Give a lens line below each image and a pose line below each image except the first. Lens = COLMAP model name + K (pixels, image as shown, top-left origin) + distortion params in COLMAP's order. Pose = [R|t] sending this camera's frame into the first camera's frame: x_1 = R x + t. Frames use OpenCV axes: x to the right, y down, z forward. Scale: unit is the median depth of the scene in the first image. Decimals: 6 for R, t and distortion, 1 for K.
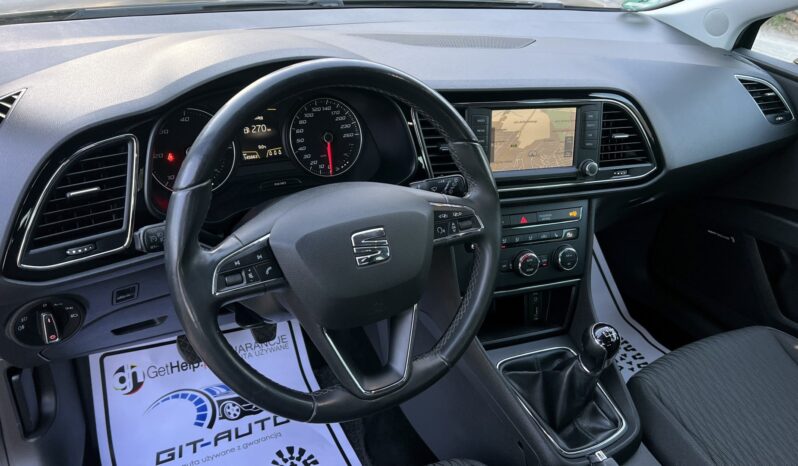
lens RADIAL K [[623.4, 0, 399.0], [0, 623.4, 233.0], [0, 0, 1]] dist [0.078962, -0.106378]
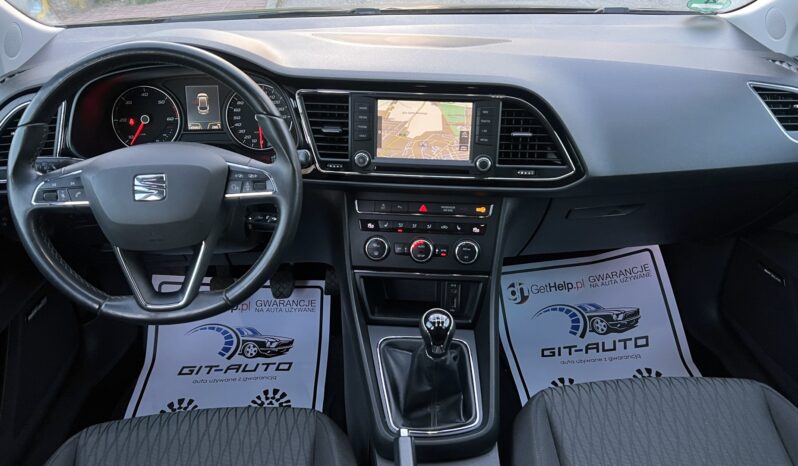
lens RADIAL K [[623.4, 0, 399.0], [0, 623.4, 233.0], [0, 0, 1]] dist [0.078962, -0.106378]
pose [[0.891396, 0.130114, -0.434146, 0.642089], [-0.143972, 0.989581, 0.000972, 0.025957], [0.429749, 0.061639, 0.900842, 0.043066]]
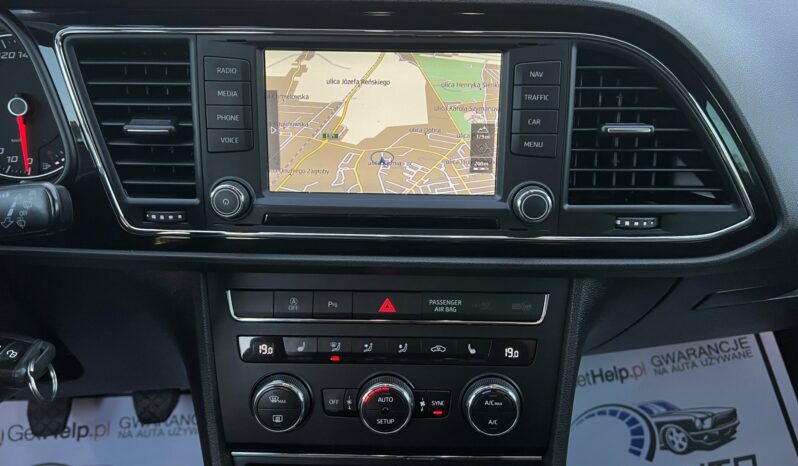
lens RADIAL K [[635.9, 0, 399.0], [0, 635.9, 233.0], [0, 0, 1]] dist [0.006843, 0.004806]
pose [[0.914621, 0.096029, -0.392742, 0.393299], [-0.114776, 0.993090, -0.024470, -0.065047], [0.387678, 0.067458, 0.919323, 0.596795]]
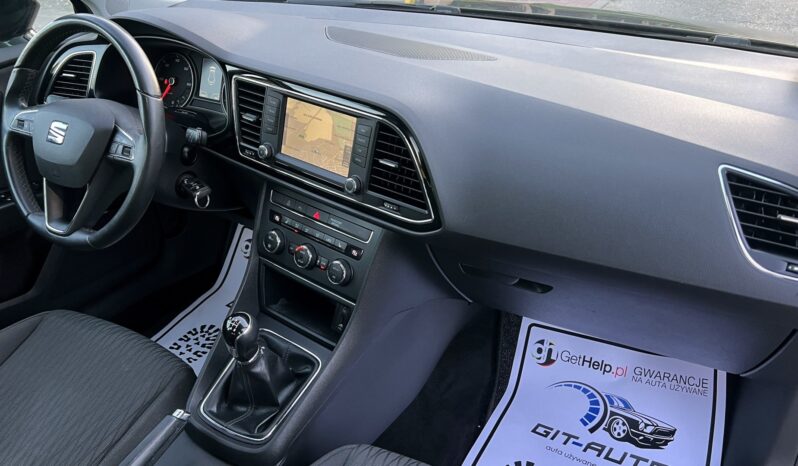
lens RADIAL K [[623.4, 0, 399.0], [0, 623.4, 233.0], [0, 0, 1]] dist [0.078962, -0.106378]
pose [[0.476567, 0.349513, -0.806675, 1.126704], [-0.381881, 0.908787, 0.168148, -0.223294], [0.791865, 0.227921, 0.566570, 0.551772]]
